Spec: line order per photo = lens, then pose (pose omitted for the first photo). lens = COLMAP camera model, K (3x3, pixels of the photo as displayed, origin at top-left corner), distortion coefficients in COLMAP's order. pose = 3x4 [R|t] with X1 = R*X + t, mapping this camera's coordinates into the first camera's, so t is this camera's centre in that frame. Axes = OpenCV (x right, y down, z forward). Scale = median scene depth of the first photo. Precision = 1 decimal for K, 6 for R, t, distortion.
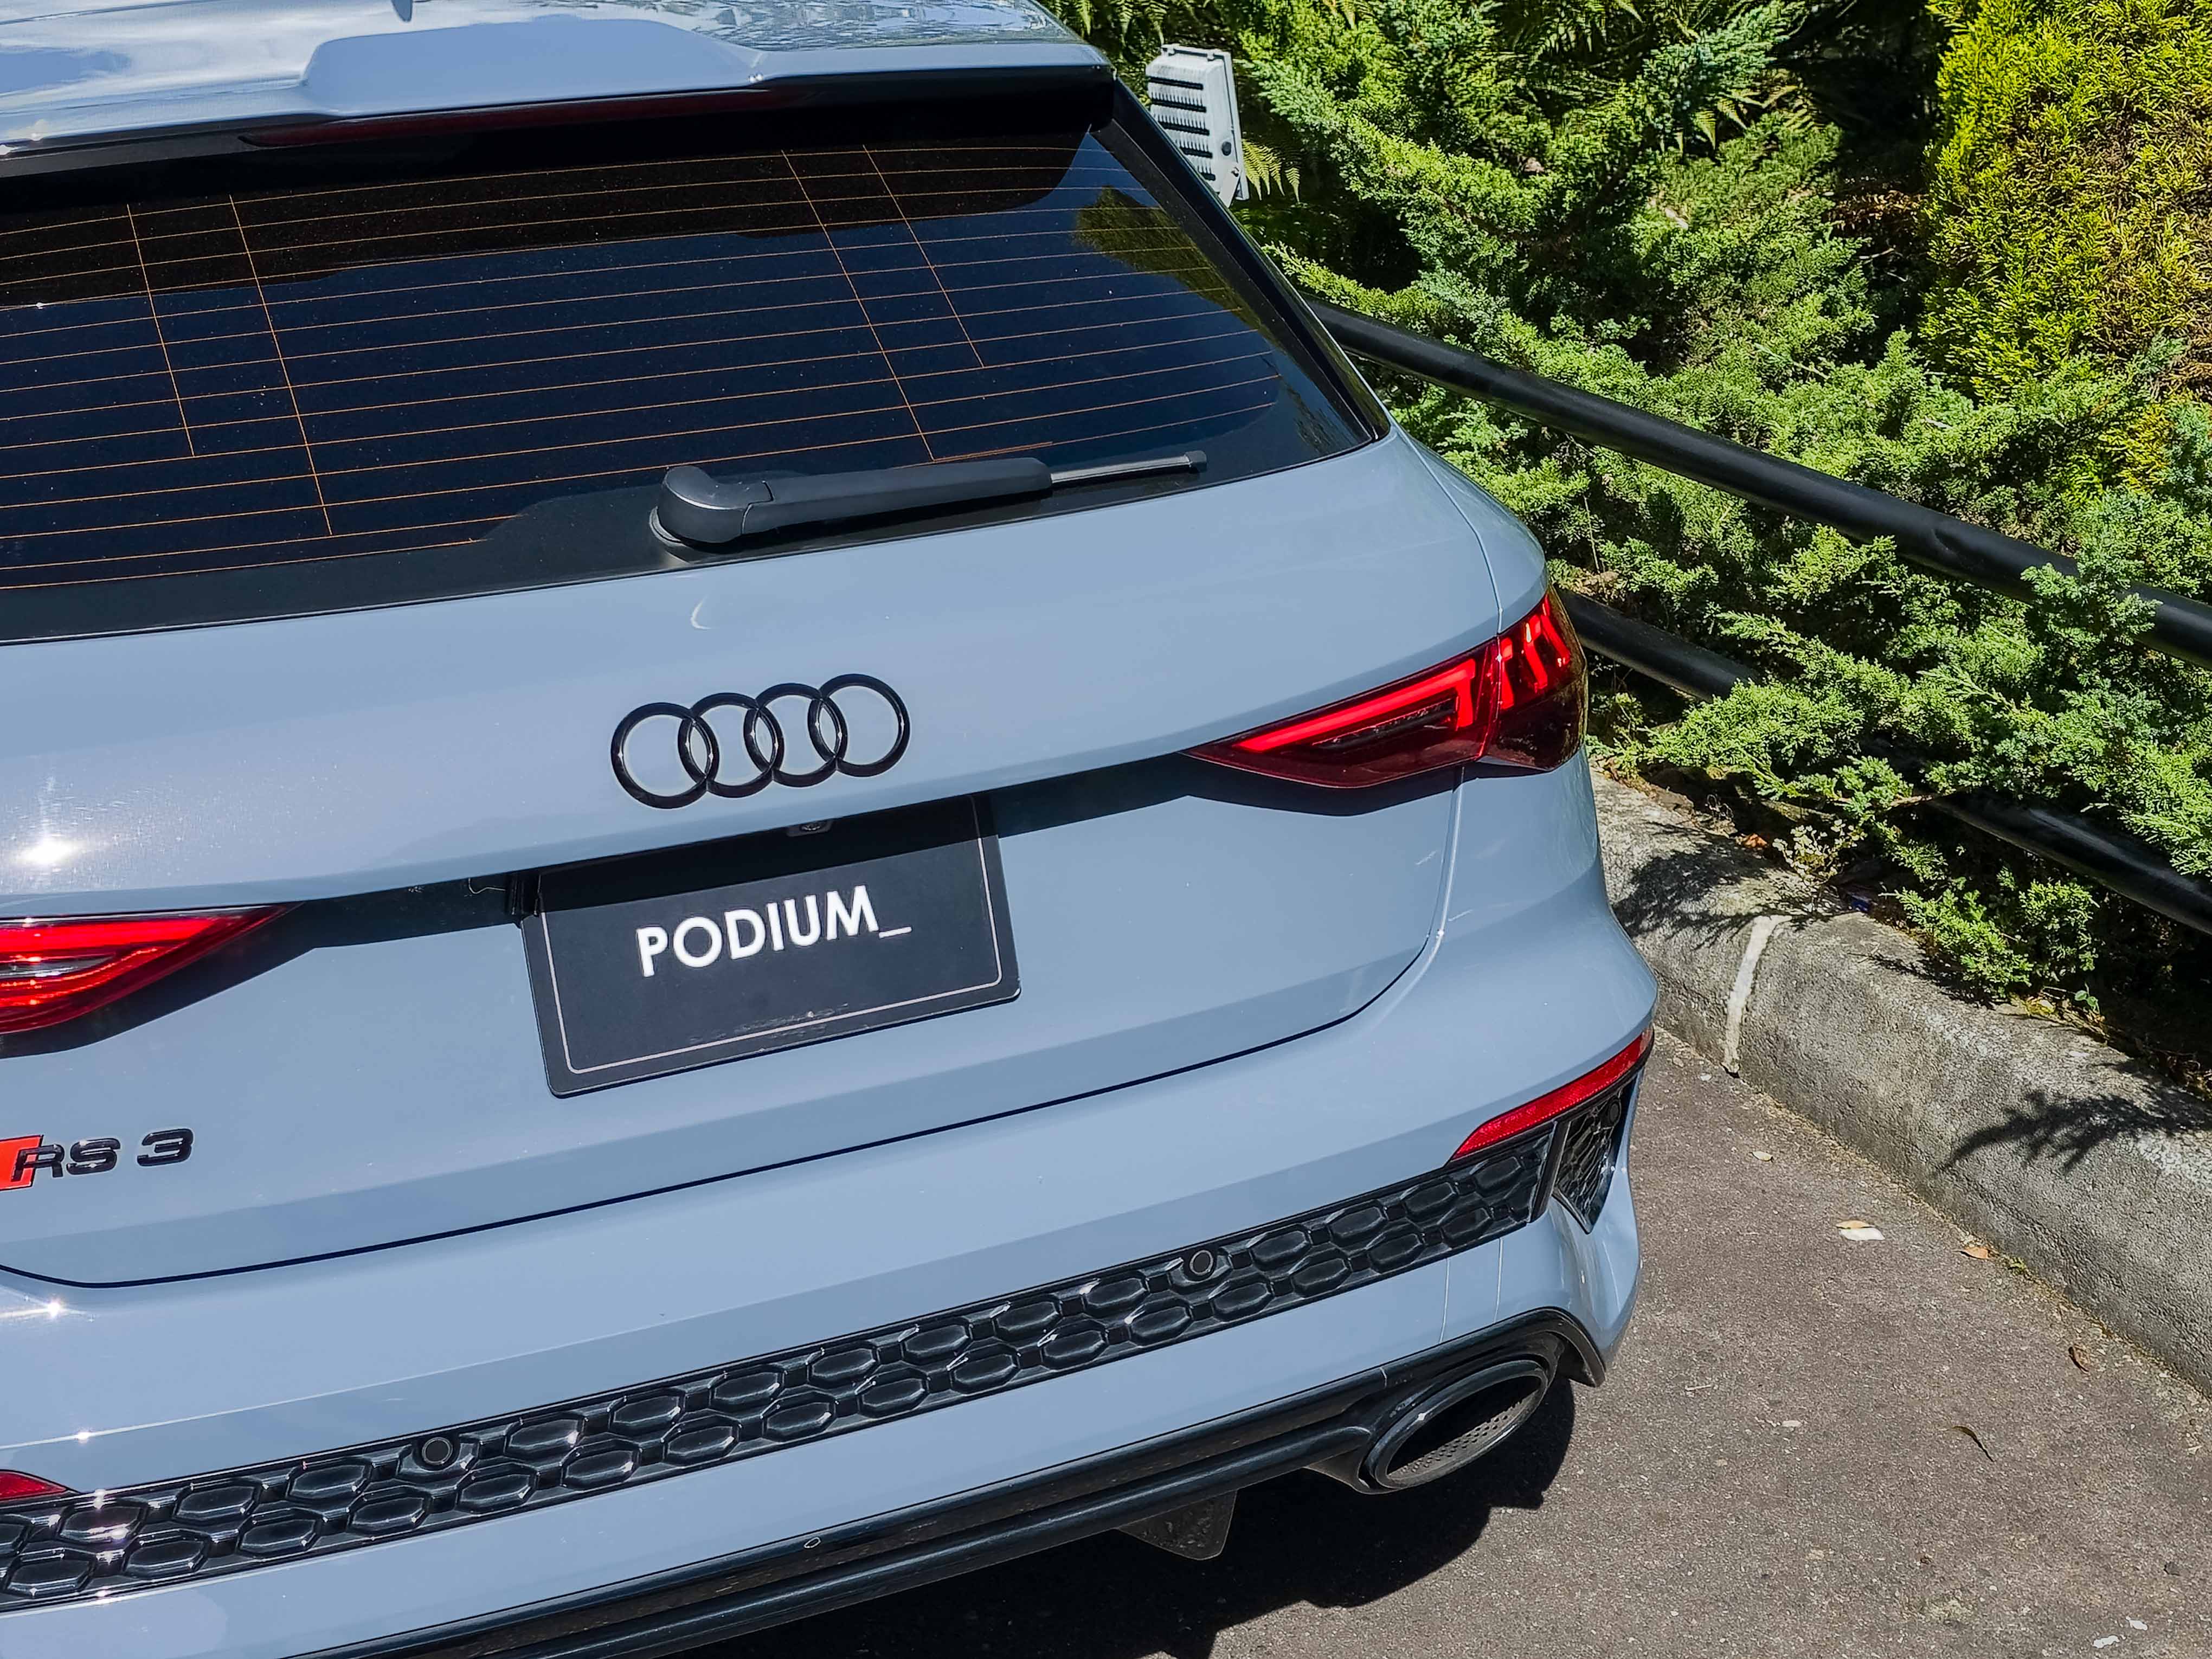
lens RADIAL K [[3119.6, 0, 1103.5], [0, 3119.6, 775.9], [0, 0, 1]] dist [0.182027, -0.546489]
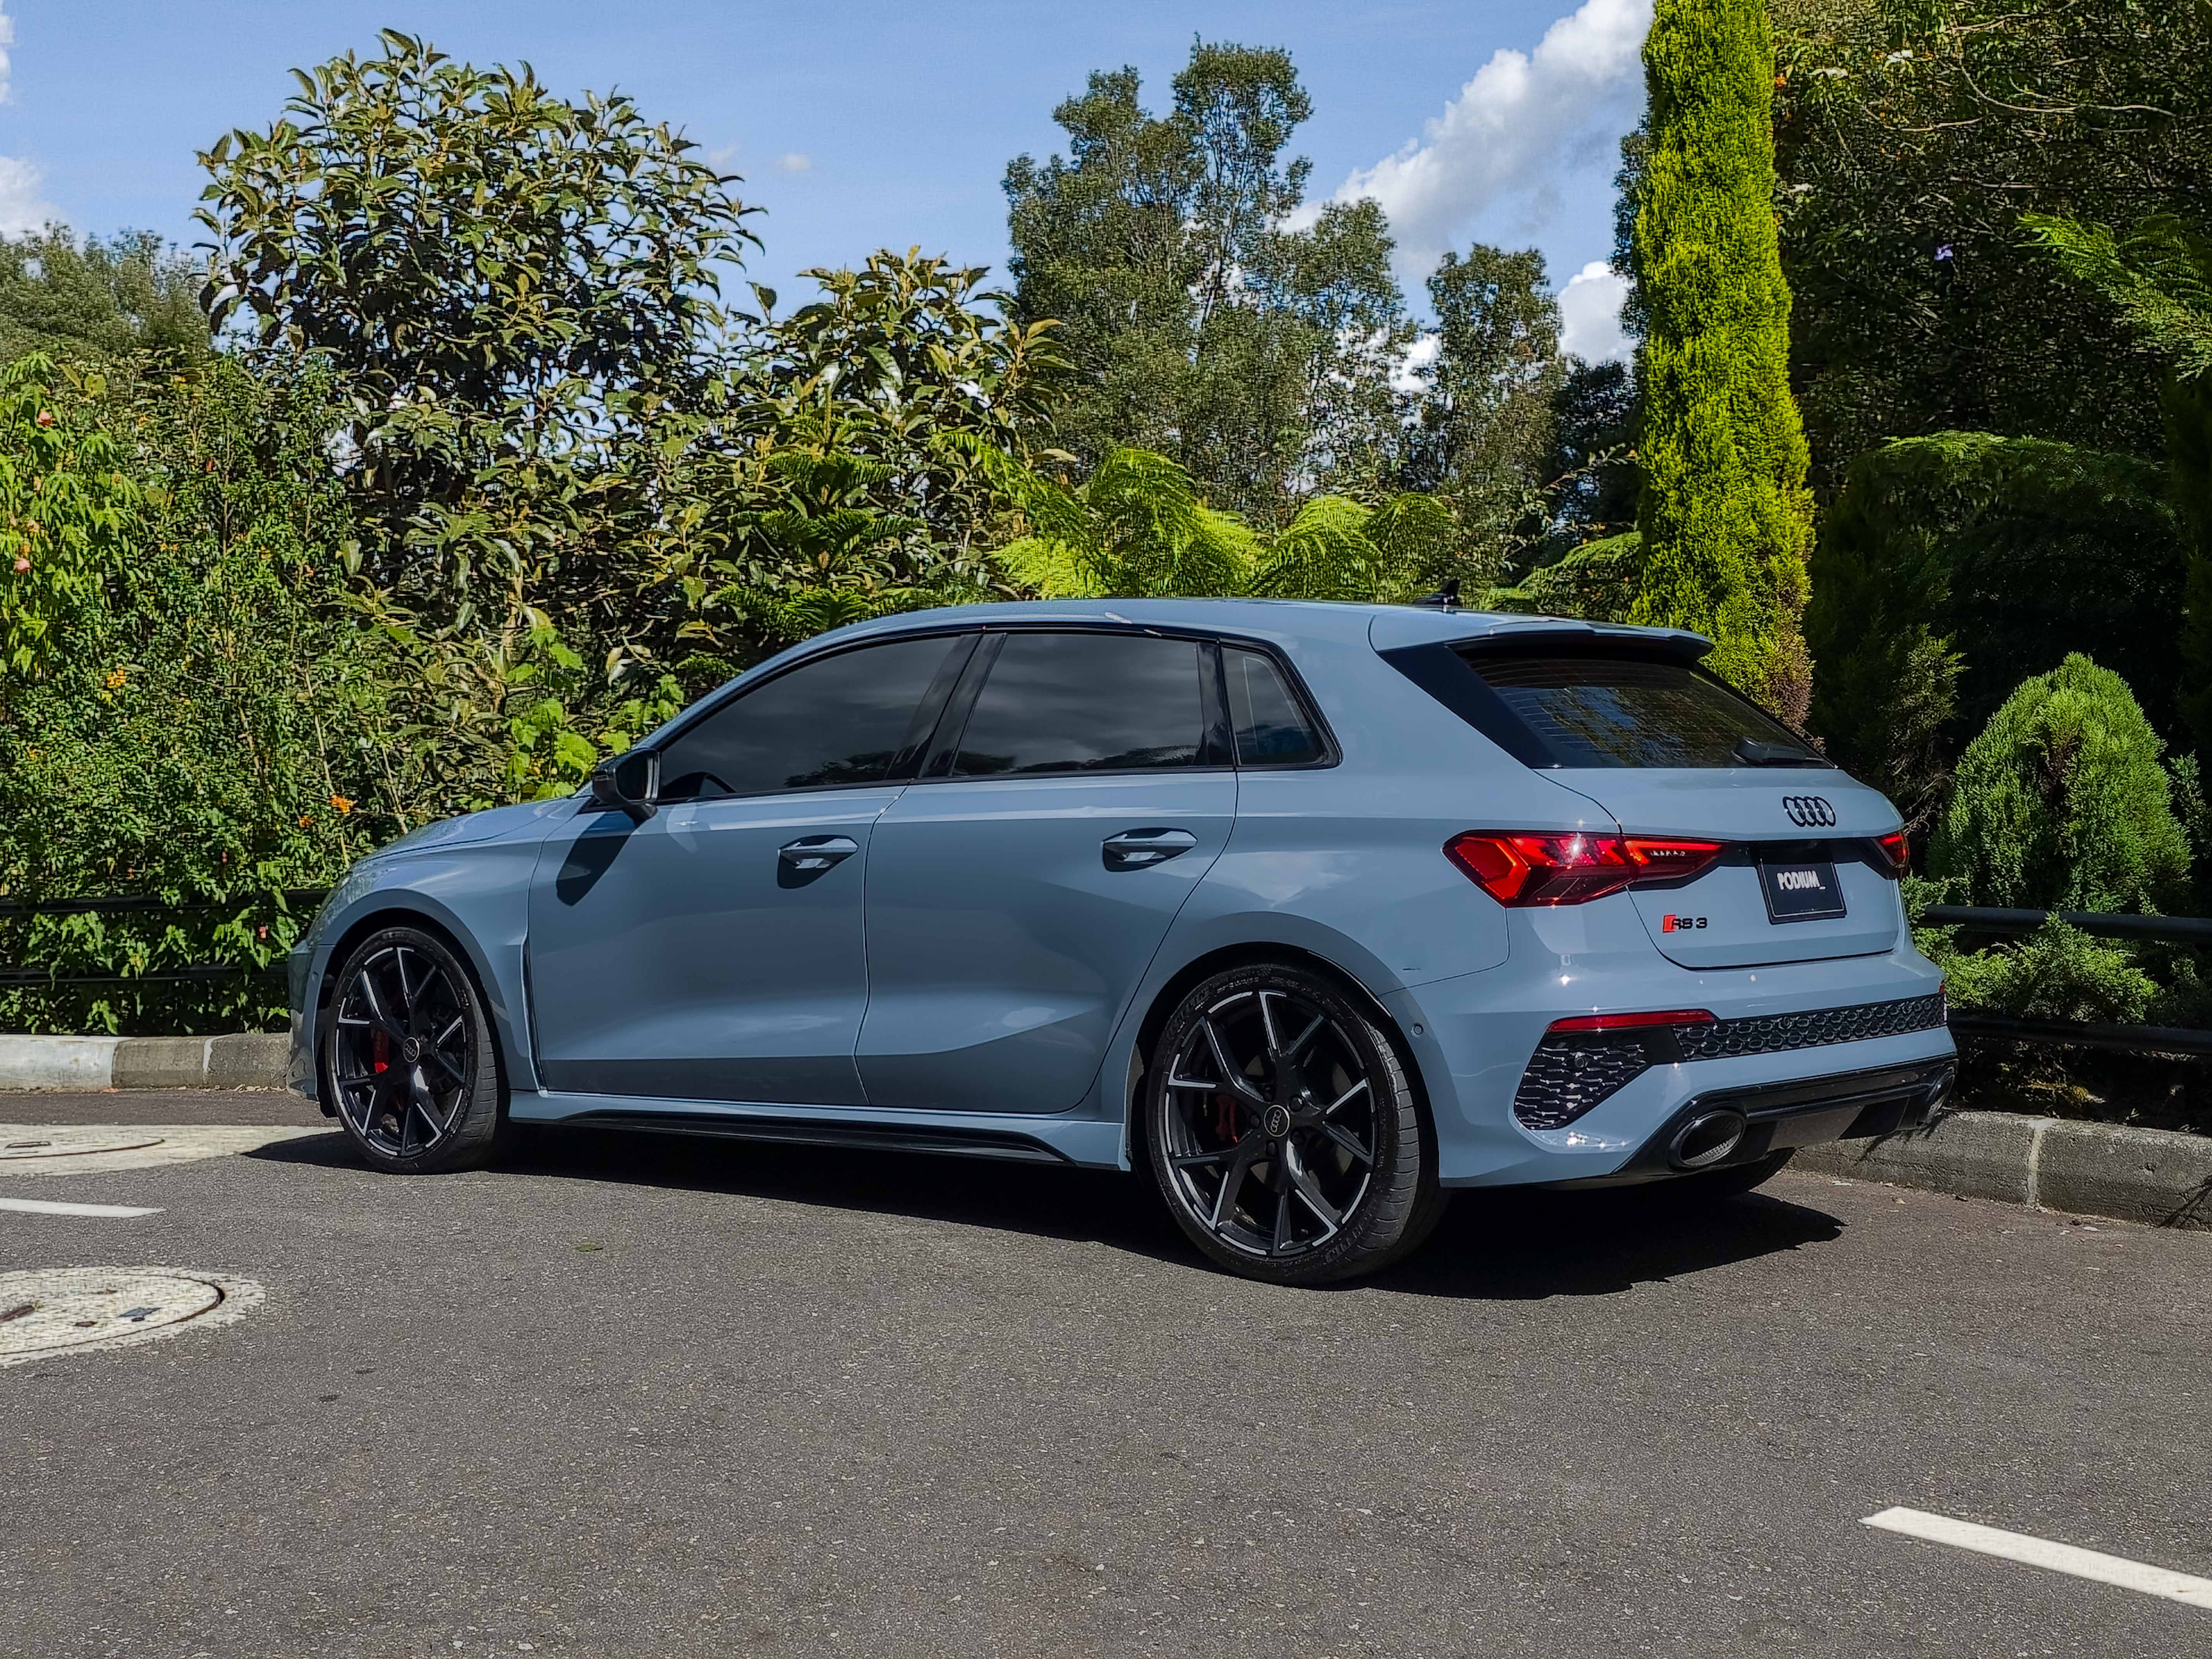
lens RADIAL K [[2939.0, 0, 1148.0], [0, 2939.0, 822.9], [0, 0, 1]] dist [0.163743, -0.463589]
pose [[0.894637, 0.023754, 0.446161, -1.232141], [0.116761, 0.951455, -0.284782, 0.466255], [-0.431267, 0.306871, 0.848433, -0.736753]]
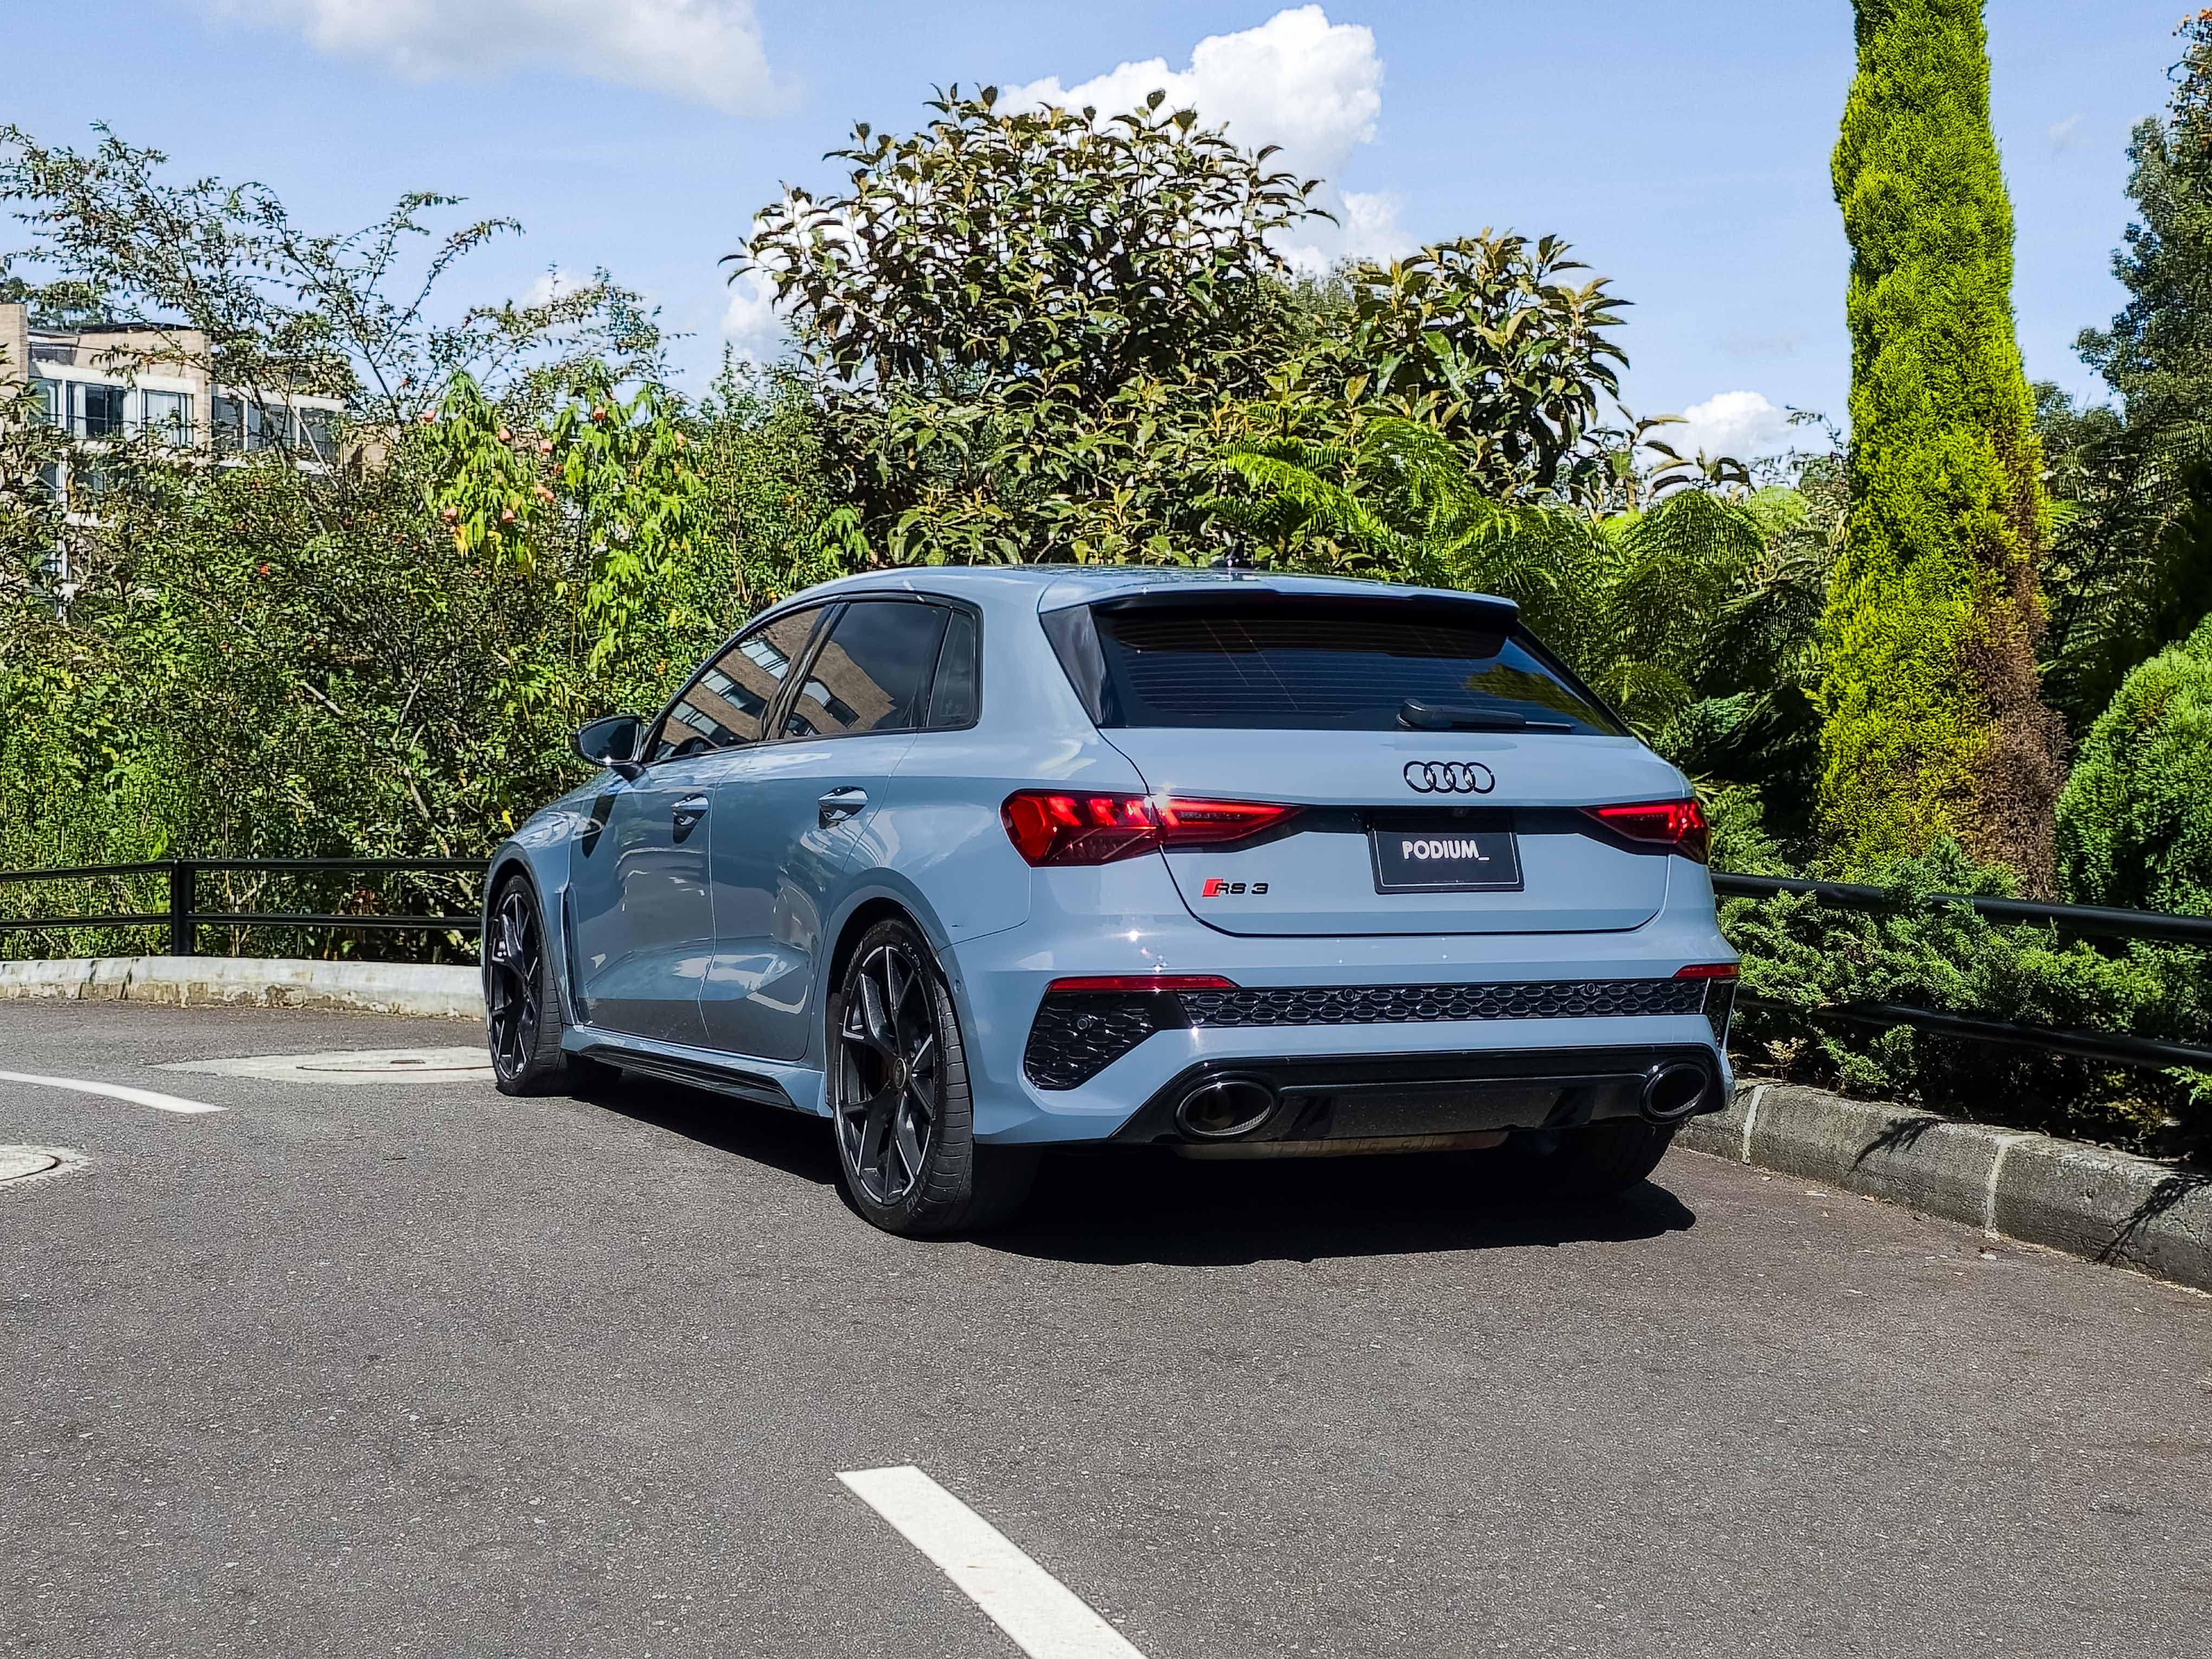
lens RADIAL K [[2939.0, 0, 1148.0], [0, 2939.0, 822.9], [0, 0, 1]] dist [0.163743, -0.463589]
pose [[0.998358, 0.040680, 0.040325, -0.308934], [-0.026558, 0.952502, -0.303372, 0.539017], [-0.050751, 0.301803, 0.952018, -0.985566]]
